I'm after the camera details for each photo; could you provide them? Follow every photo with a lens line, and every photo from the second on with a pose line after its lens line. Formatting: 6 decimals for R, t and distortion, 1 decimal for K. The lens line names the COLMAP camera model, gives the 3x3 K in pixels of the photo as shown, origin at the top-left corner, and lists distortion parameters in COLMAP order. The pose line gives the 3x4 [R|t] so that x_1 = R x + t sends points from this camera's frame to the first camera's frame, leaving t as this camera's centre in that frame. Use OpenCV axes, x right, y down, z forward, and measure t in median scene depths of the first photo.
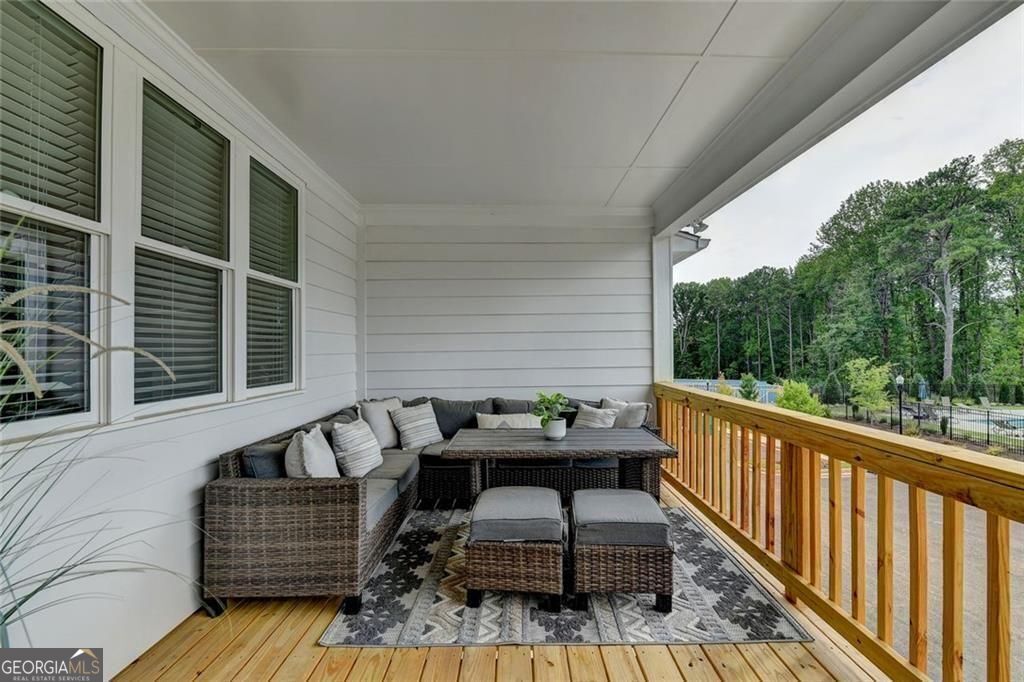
lens RADIAL K [[411.3, 0, 514.1], [0, 411.3, 344.1], [0, 0, 1]] dist [-0.008899, 0.000318]
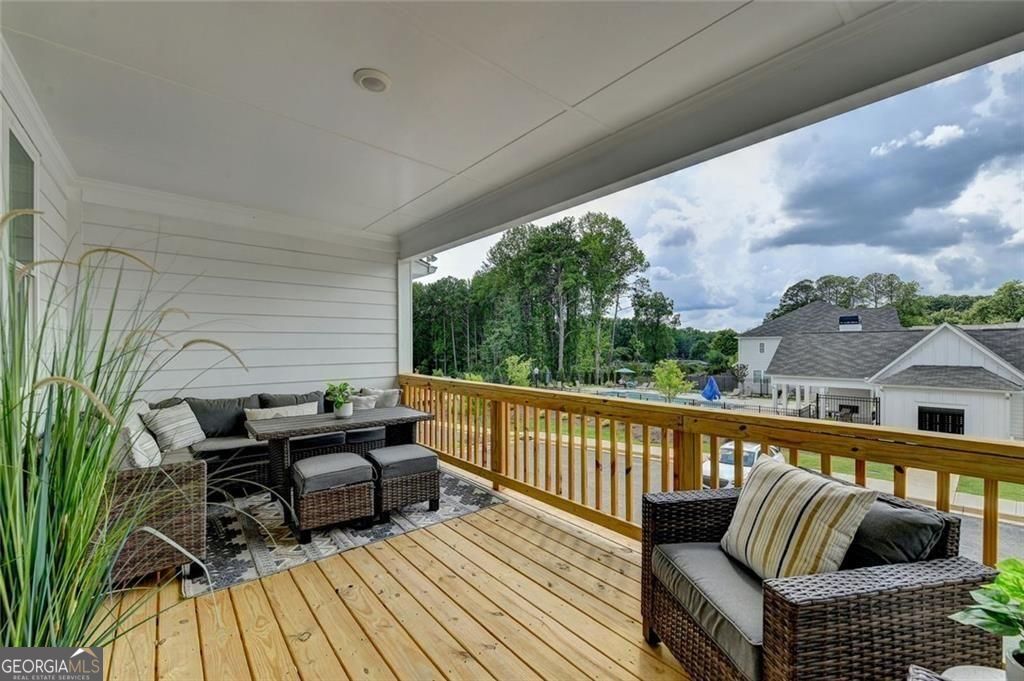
lens RADIAL K [[411.3, 0, 514.1], [0, 411.3, 343.6], [0, 0, 1]] dist [-0.008899, 0.000318]
pose [[0.762018, 0.008351, 0.647502, -0.390541], [-0.008933, 0.999957, -0.002384, -0.003360], [-0.647494, -0.003968, 0.762060, -0.378737]]
